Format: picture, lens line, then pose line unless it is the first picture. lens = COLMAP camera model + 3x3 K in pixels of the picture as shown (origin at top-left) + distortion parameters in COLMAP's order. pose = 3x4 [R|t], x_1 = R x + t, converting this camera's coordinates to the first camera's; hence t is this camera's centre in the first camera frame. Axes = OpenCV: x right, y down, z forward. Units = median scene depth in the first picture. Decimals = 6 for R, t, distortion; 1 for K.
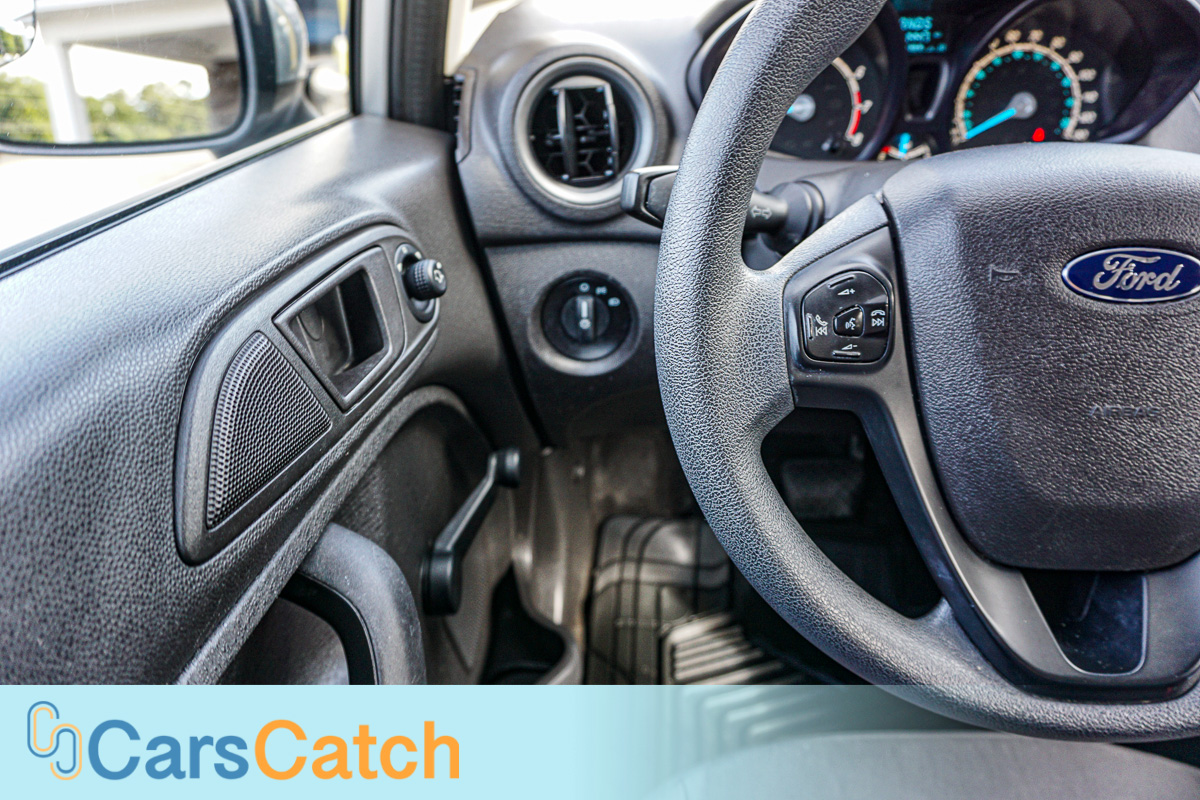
lens RADIAL K [[820.2, 0, 595.6], [0, 820.2, 389.4], [0, 0, 1]] dist [-0.039899, 0.032688]
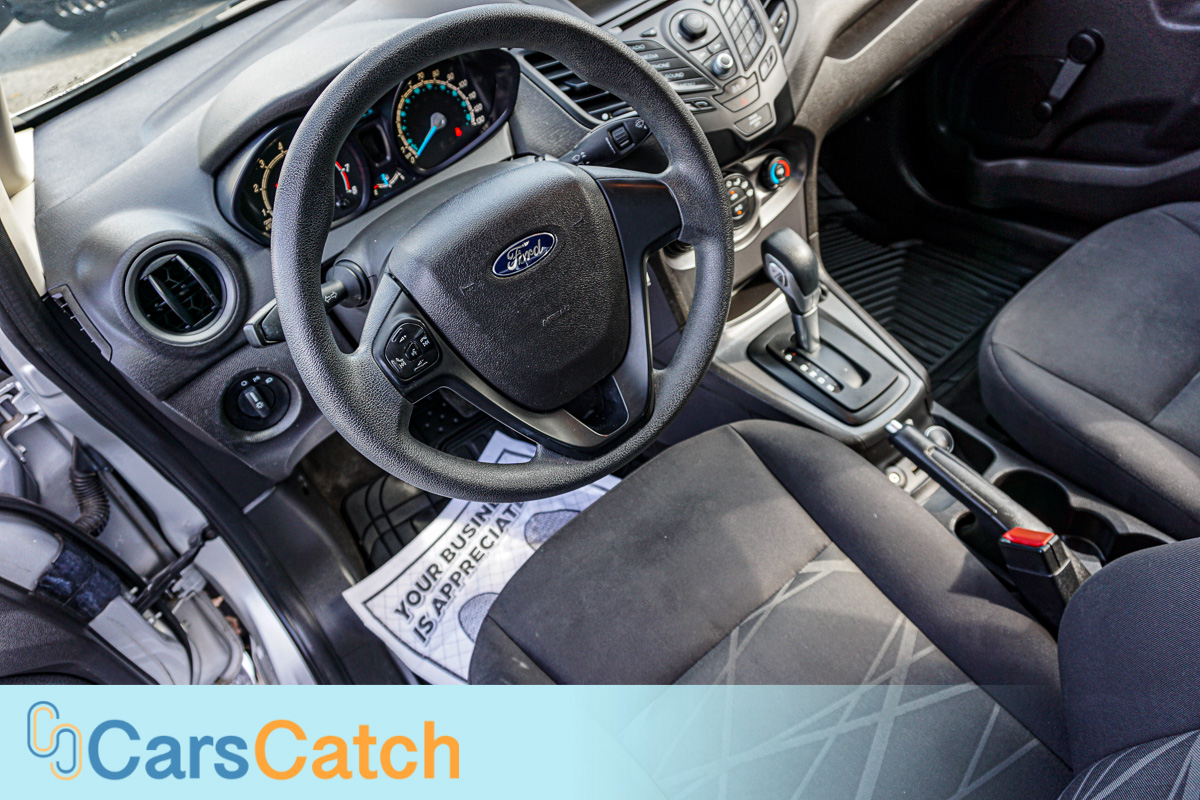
lens RADIAL K [[820.2, 0, 595.6], [0, 820.2, 389.4], [0, 0, 1]] dist [-0.039899, 0.032688]
pose [[0.771014, -0.543958, 0.331129, -0.017399], [0.495875, 0.839071, 0.223758, -0.129896], [-0.399556, -0.008322, 0.916671, -0.507364]]
